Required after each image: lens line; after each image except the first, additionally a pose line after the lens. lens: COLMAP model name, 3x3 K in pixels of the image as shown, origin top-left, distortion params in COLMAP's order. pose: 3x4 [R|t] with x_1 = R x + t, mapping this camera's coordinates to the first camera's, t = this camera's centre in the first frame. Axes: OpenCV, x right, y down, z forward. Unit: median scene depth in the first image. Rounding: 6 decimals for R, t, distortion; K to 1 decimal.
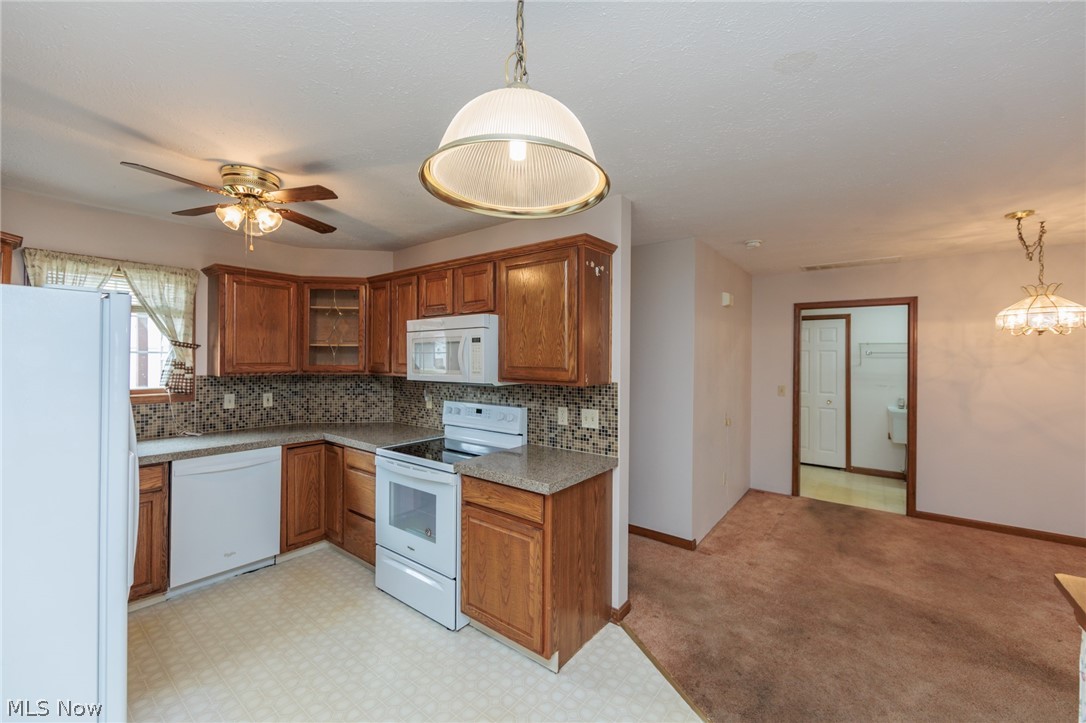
lens RADIAL K [[428.1, 0, 542.4], [0, 428.1, 356.1], [0, 0, 1]] dist [-0.003917, -0.000291]
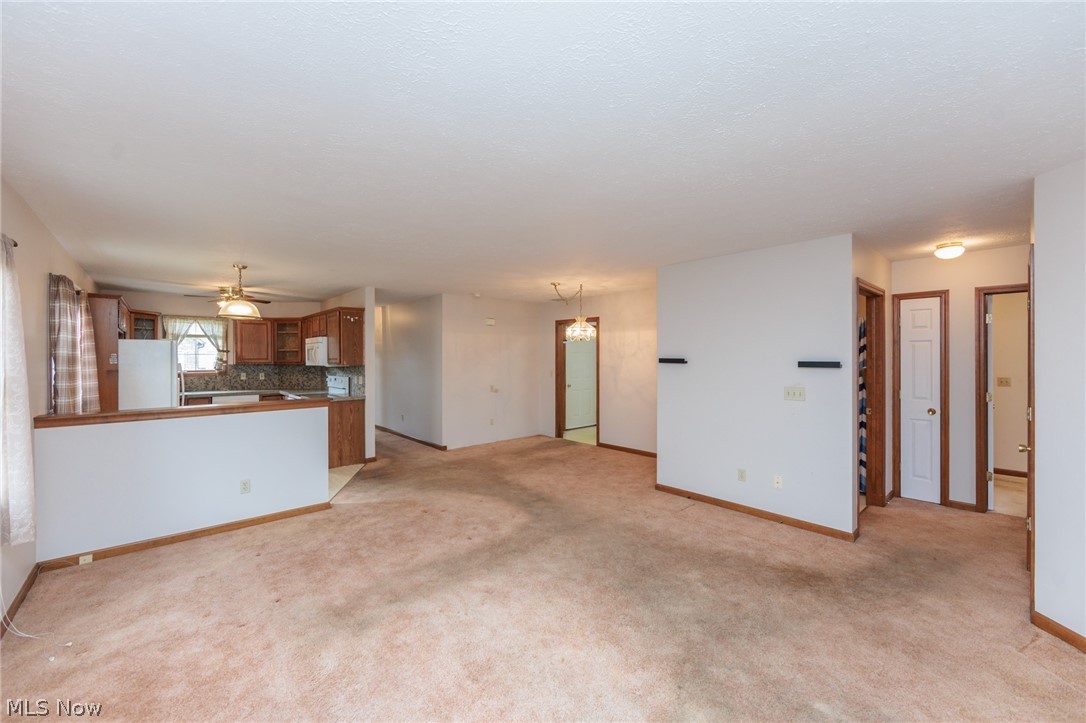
lens RADIAL K [[429.3, 0, 546.1], [0, 429.3, 359.0], [0, 0, 1]] dist [-0.009774, -0.000267]
pose [[0.984369, -0.007976, -0.175936, 1.276235], [0.009589, 0.999919, 0.008320, 0.014801], [0.175855, -0.009878, 0.984367, -0.953324]]
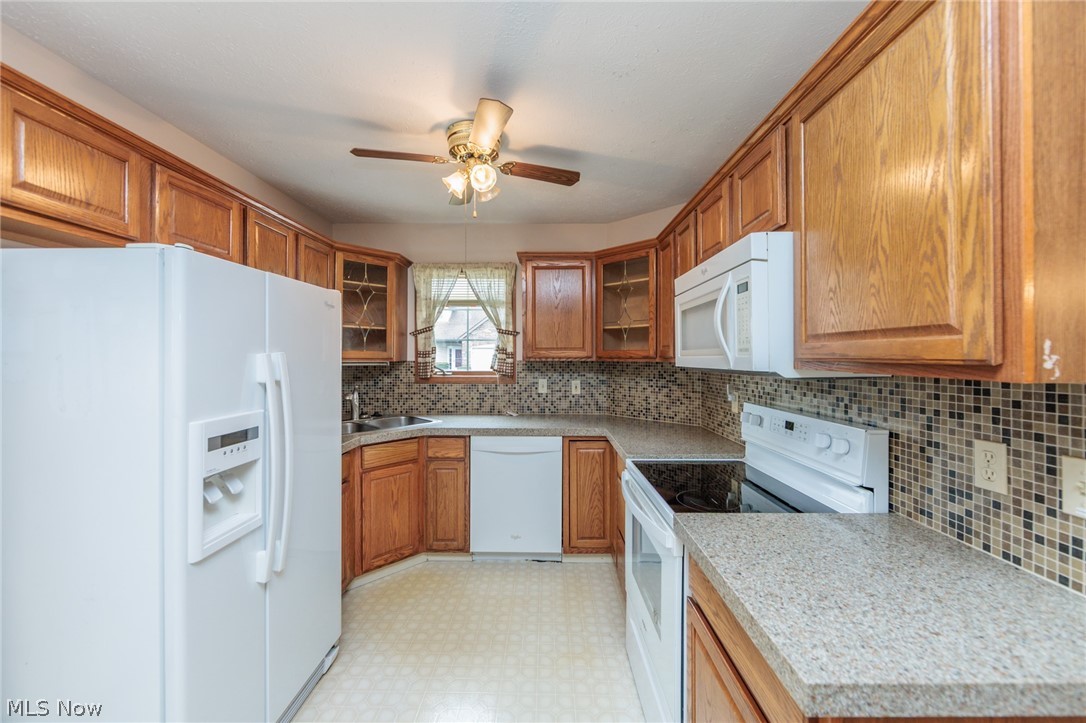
lens RADIAL K [[424.0, 0, 543.8], [0, 424.0, 356.6], [0, 0, 1]] dist [-0.002782, 0.000030]
pose [[0.606758, -0.004054, -0.794876, 0.090621], [0.006866, 0.999976, 0.000141, 0.037155], [0.794857, -0.005543, 0.606772, 0.411379]]
